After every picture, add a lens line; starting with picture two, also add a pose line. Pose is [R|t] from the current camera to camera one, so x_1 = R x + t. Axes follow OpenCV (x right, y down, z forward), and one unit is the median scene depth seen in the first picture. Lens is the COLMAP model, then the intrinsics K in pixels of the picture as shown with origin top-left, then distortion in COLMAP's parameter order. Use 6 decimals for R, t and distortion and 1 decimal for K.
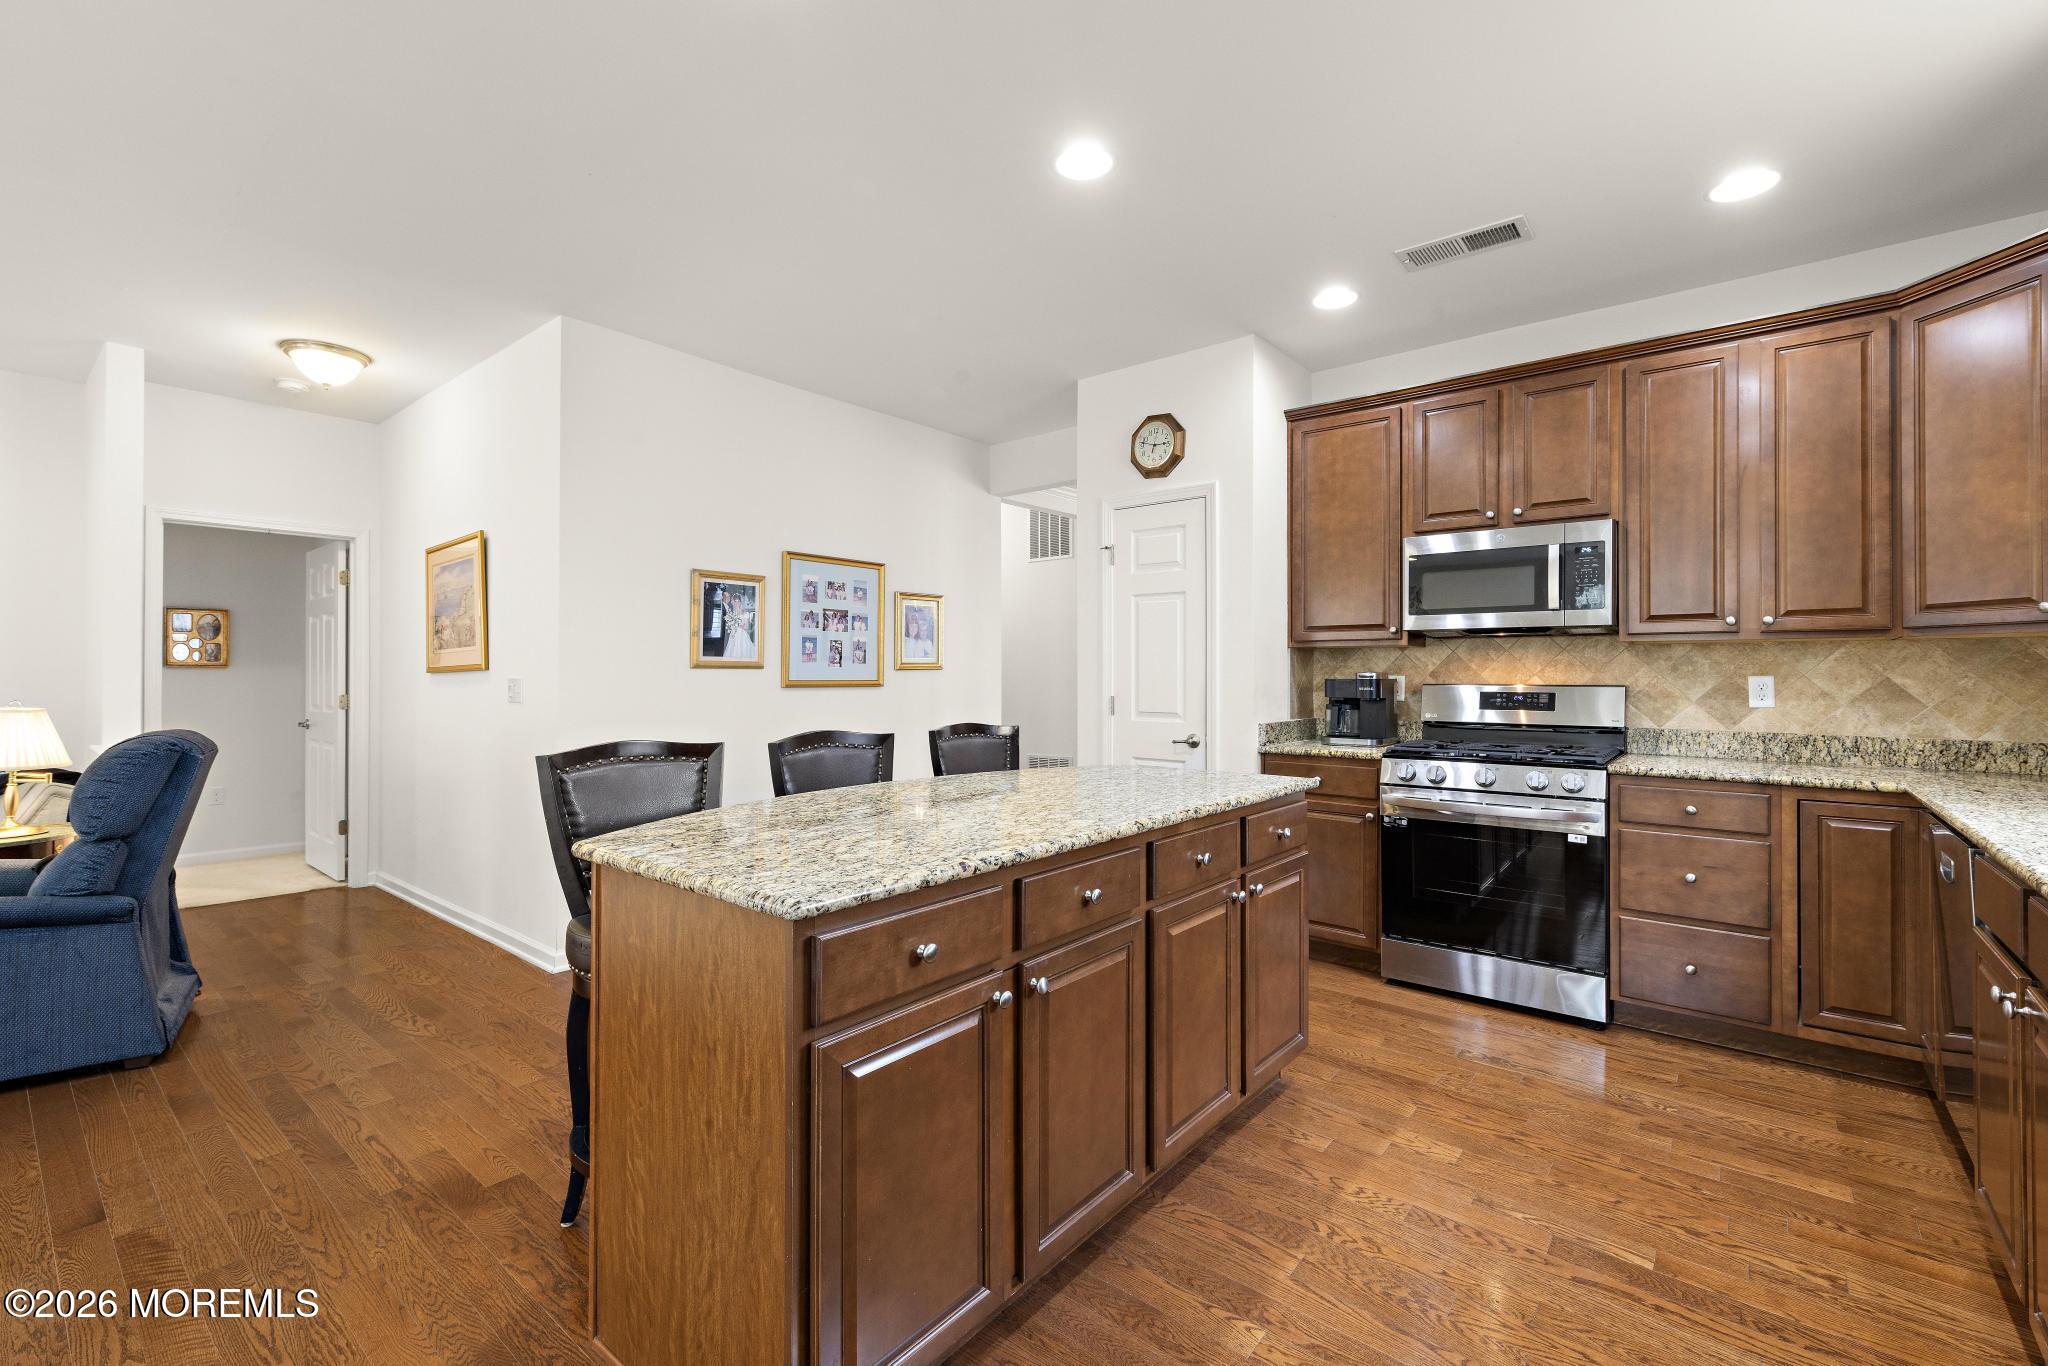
lens RADIAL K [[871.0, 0, 1032.3], [0, 871.0, 669.9], [0, 0, 1]] dist [-0.001816, -0.000414]
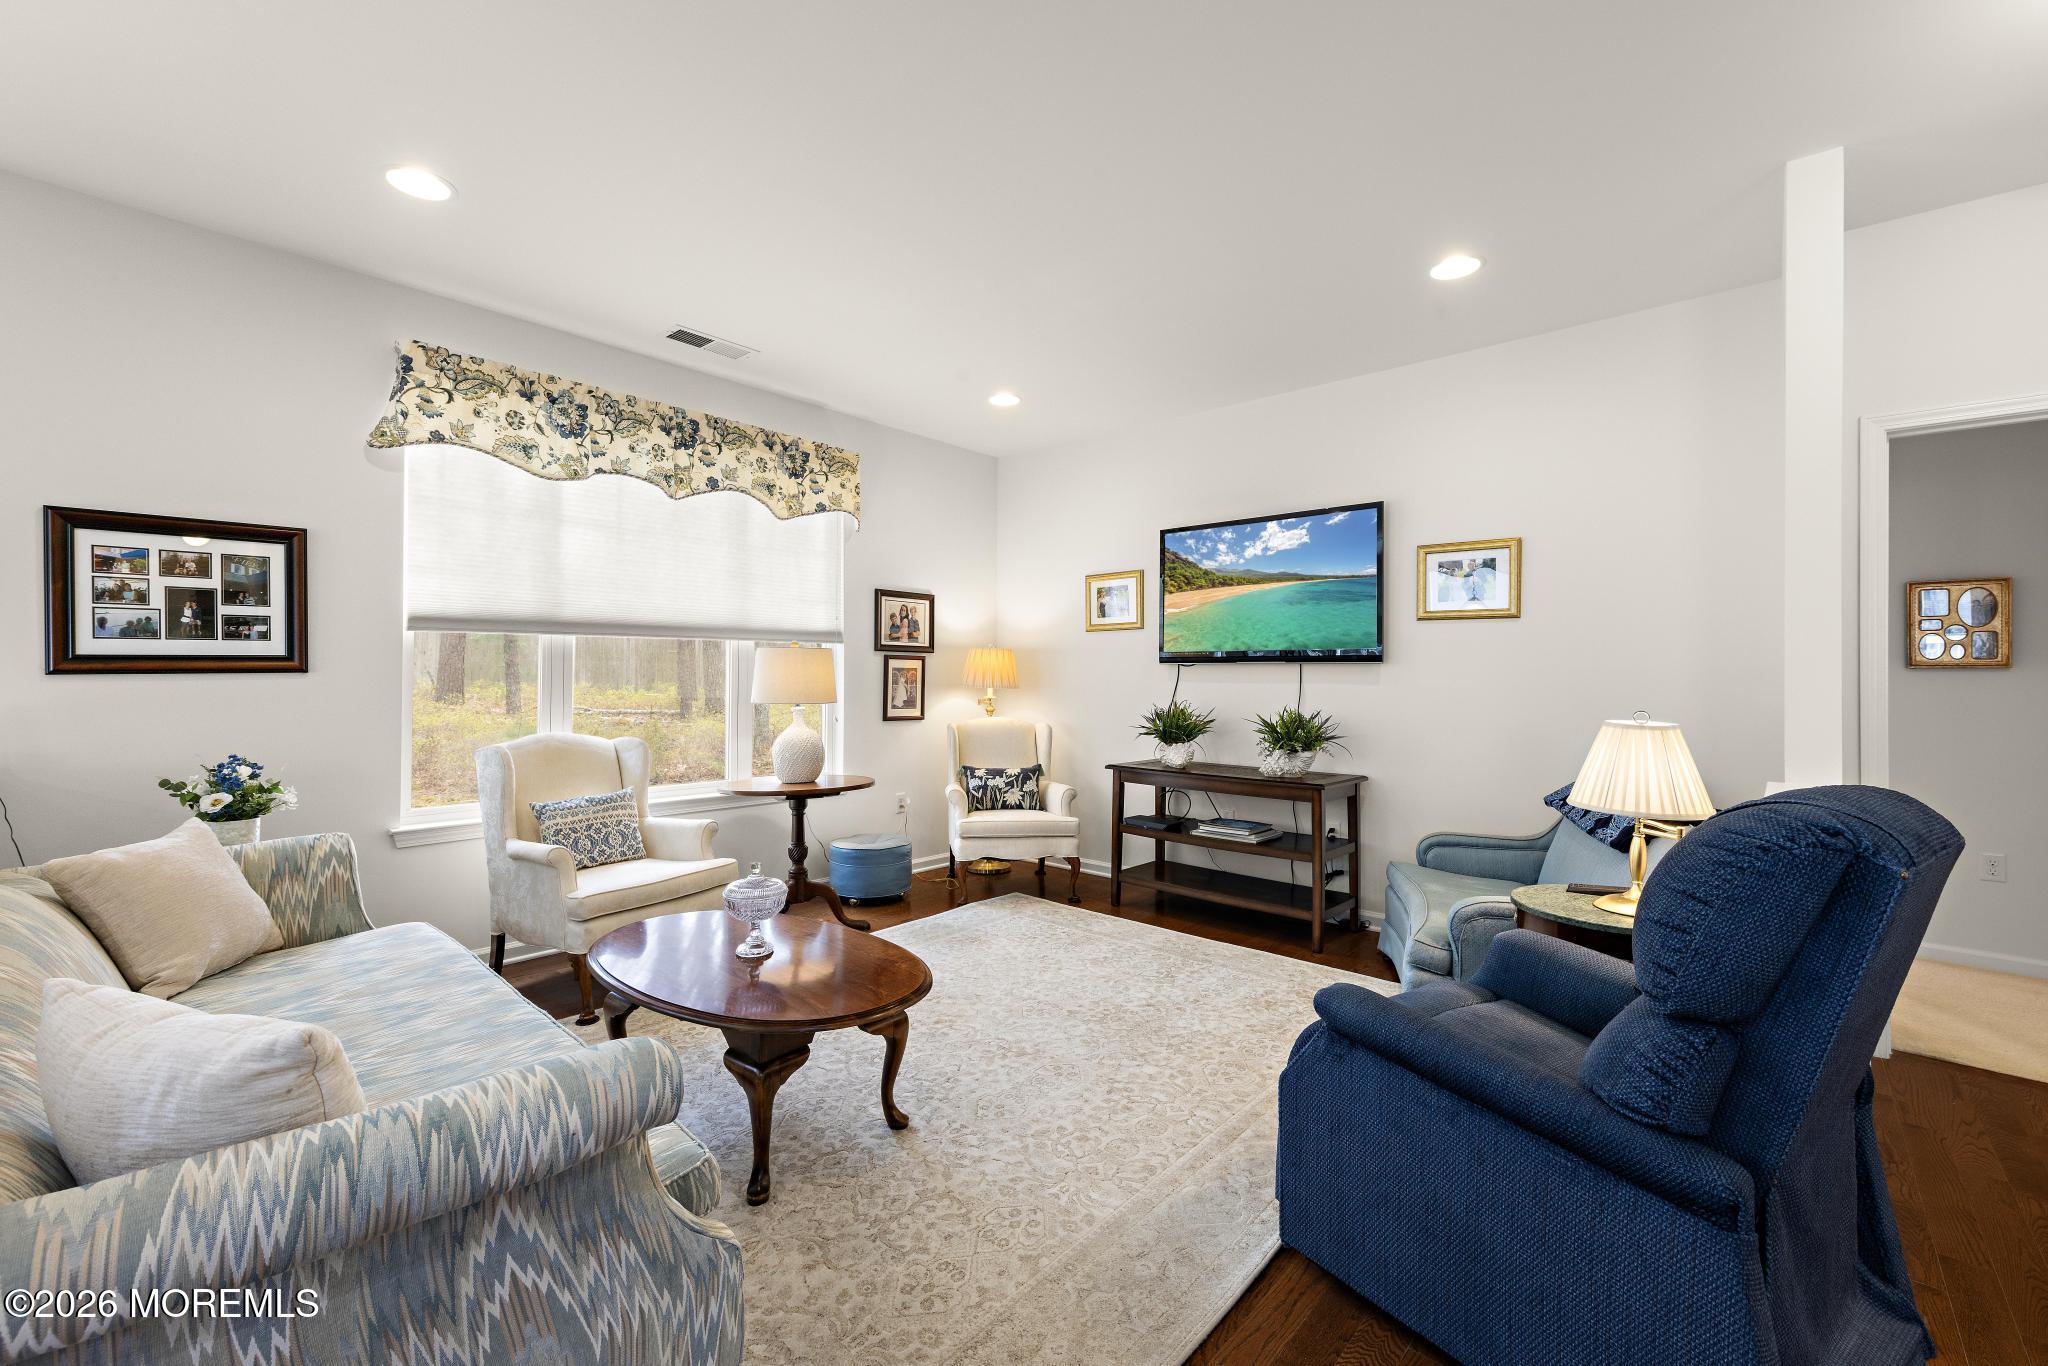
lens RADIAL K [[859.9, 0, 1037.1], [0, 859.9, 668.1], [0, 0, 1]] dist [0.008825, -0.002976]
pose [[-0.028405, -0.012951, -0.999513, -0.455713], [-0.002096, 0.999915, -0.012897, 0.010457], [0.999594, 0.001729, -0.028430, 0.511715]]
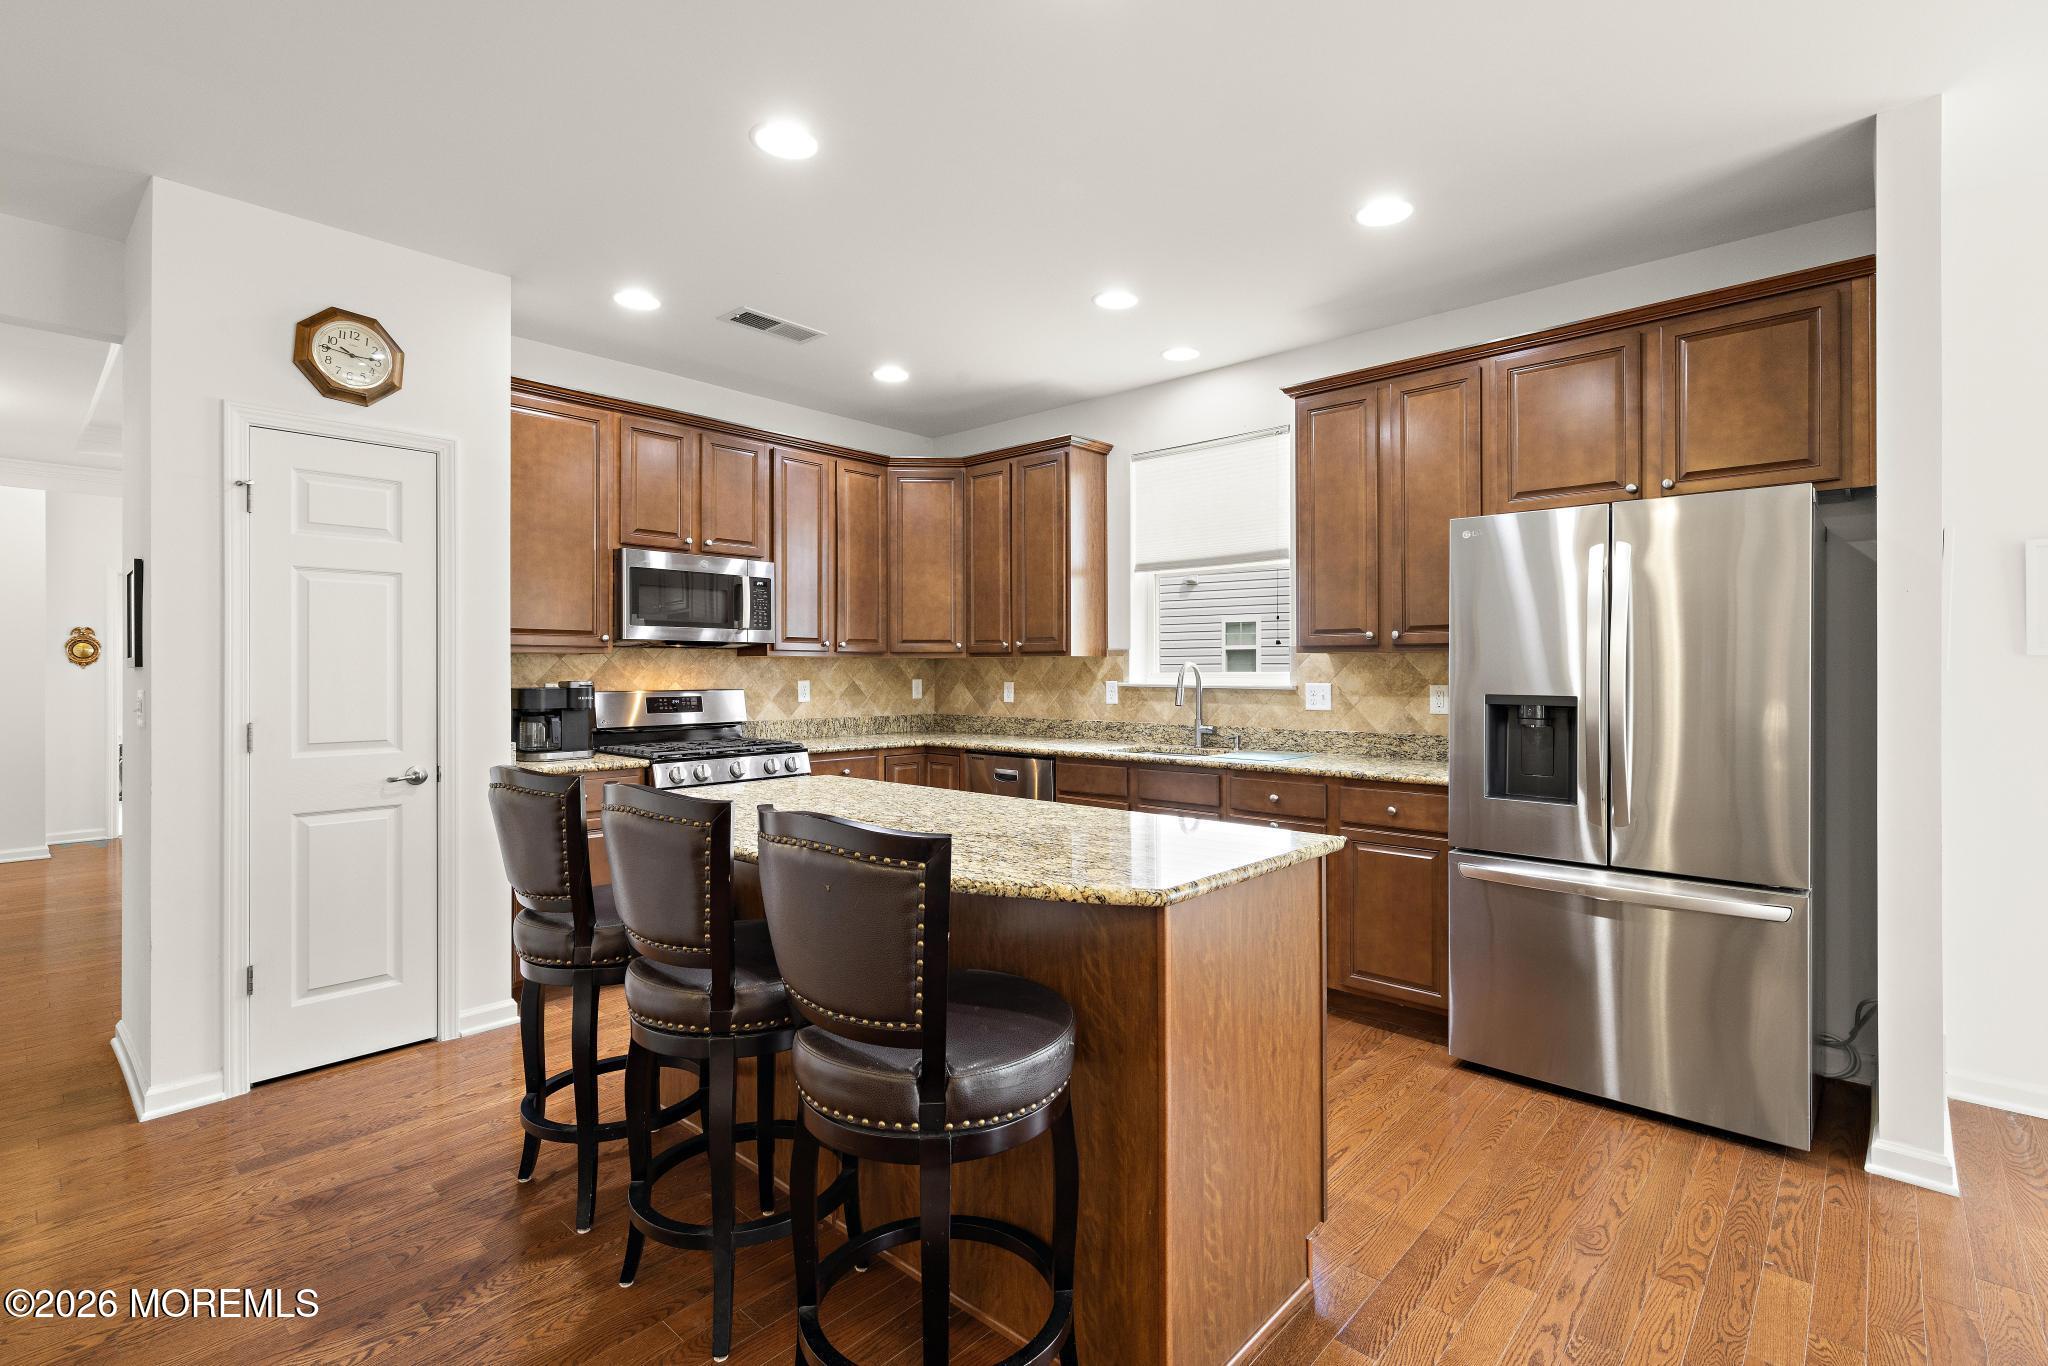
lens RADIAL K [[933.5, 0, 1037.0], [0, 933.5, 668.6], [0, 0, 1]] dist [-0.000623, 0.000072]
pose [[0.051000, 0.001155, 0.998698, -0.681748], [-0.002485, 0.999996, -0.001030, -0.012001], [-0.998696, -0.002429, 0.051002, 0.499407]]
